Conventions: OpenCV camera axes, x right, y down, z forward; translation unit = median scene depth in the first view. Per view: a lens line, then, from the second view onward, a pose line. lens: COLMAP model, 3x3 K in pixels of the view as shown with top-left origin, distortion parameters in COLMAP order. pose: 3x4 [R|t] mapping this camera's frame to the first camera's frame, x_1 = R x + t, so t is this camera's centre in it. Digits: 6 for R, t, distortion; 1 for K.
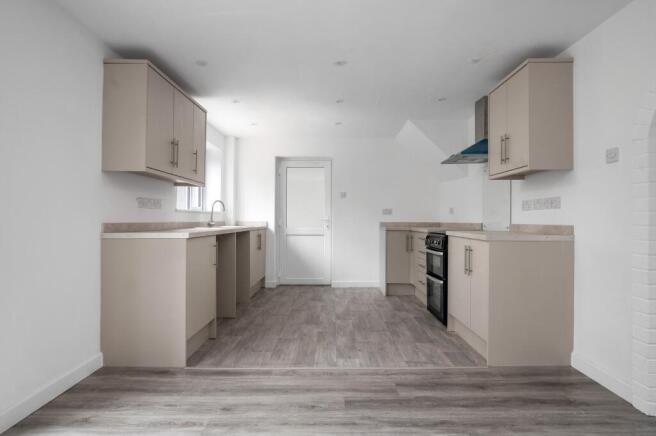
lens RADIAL K [[351.6, 0, 331.6], [0, 351.6, 217.3], [0, 0, 1]] dist [-0.001111, 0.001816]
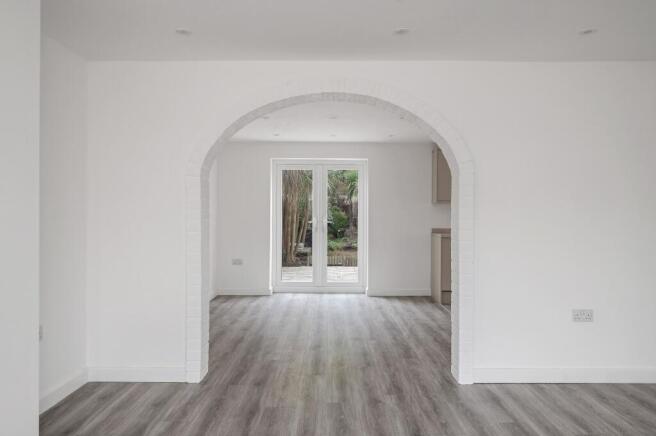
lens RADIAL K [[439.7, 0, 328.1], [0, 439.7, 218.9], [0, 0, 1]] dist [-0.003154, -0.000310]
pose [[-0.003738, 0.002901, -0.999989, 1.847460], [0.000617, 0.999996, 0.002898, -0.047557], [0.999993, -0.000606, -0.003740, 0.346389]]
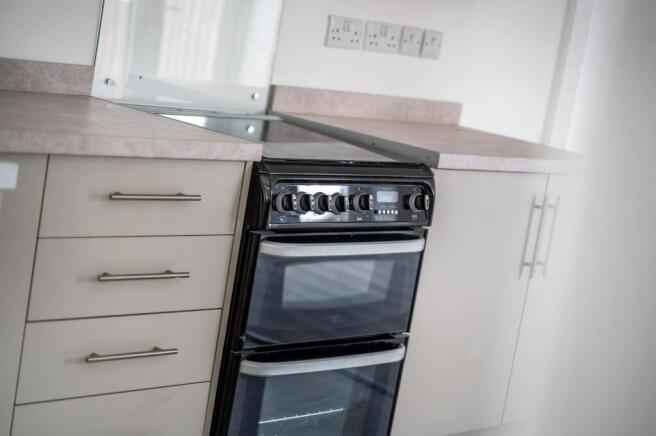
lens RADIAL K [[1360.9, 0, 327.8], [0, 1360.9, 217.8], [0, 0, 1]] dist [-0.069511, 0.000000]
pose [[-0.704485, -0.232975, 0.670390, -0.366096], [-0.172091, 0.972471, 0.157111, -0.071133], [-0.688538, -0.004686, -0.725185, 2.177072]]
